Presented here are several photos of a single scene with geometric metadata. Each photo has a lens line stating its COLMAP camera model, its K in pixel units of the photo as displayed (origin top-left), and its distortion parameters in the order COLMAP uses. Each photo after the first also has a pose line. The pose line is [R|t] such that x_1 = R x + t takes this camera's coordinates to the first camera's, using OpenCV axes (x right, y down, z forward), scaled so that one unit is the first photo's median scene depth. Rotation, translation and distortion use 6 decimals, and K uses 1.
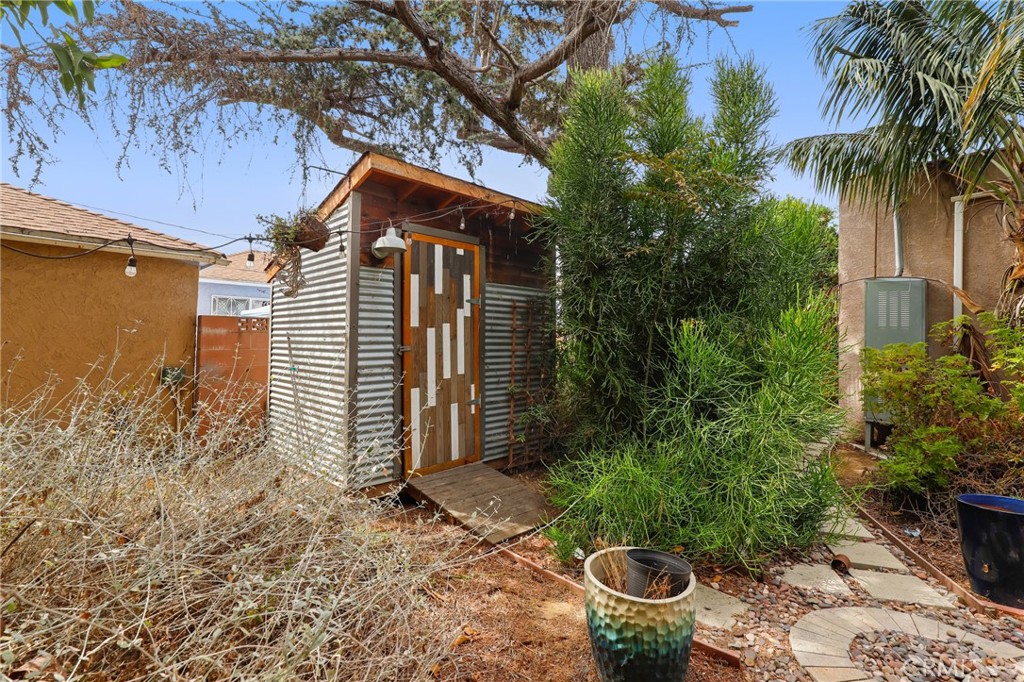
lens RADIAL K [[480.8, 0, 514.6], [0, 480.8, 335.0], [0, 0, 1]] dist [-0.002119, 0.000324]
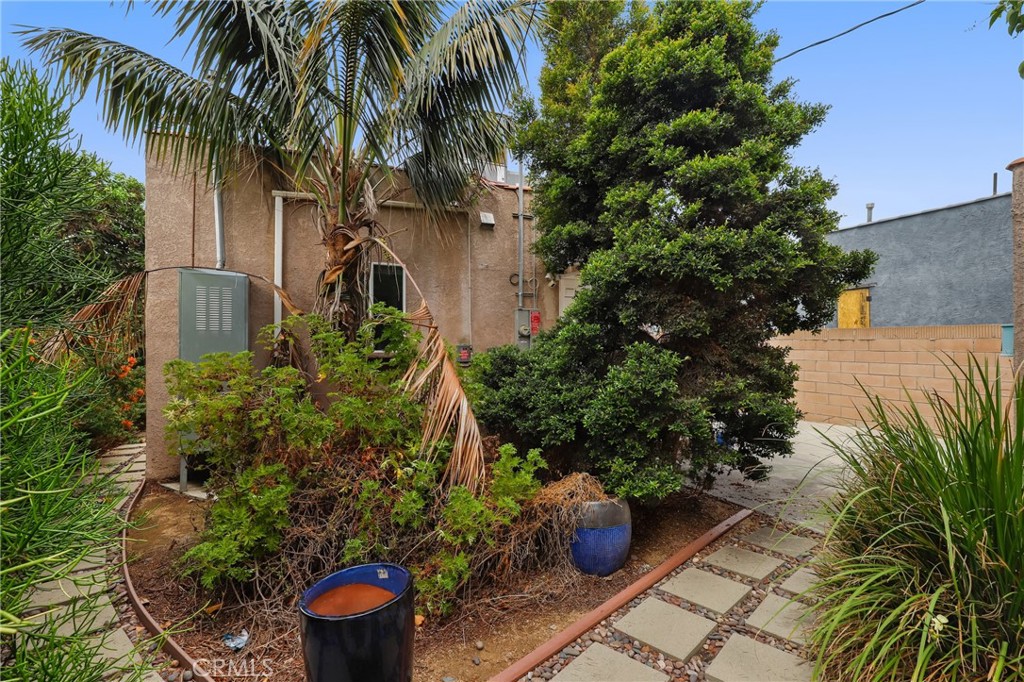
lens RADIAL K [[480.8, 0, 514.6], [0, 480.8, 335.0], [0, 0, 1]] dist [-0.002119, 0.000324]
pose [[0.340317, 0.005958, 0.940292, 0.207964], [0.002503, 0.999971, -0.007242, -0.002277], [-0.940307, 0.004819, 0.340292, 0.256920]]
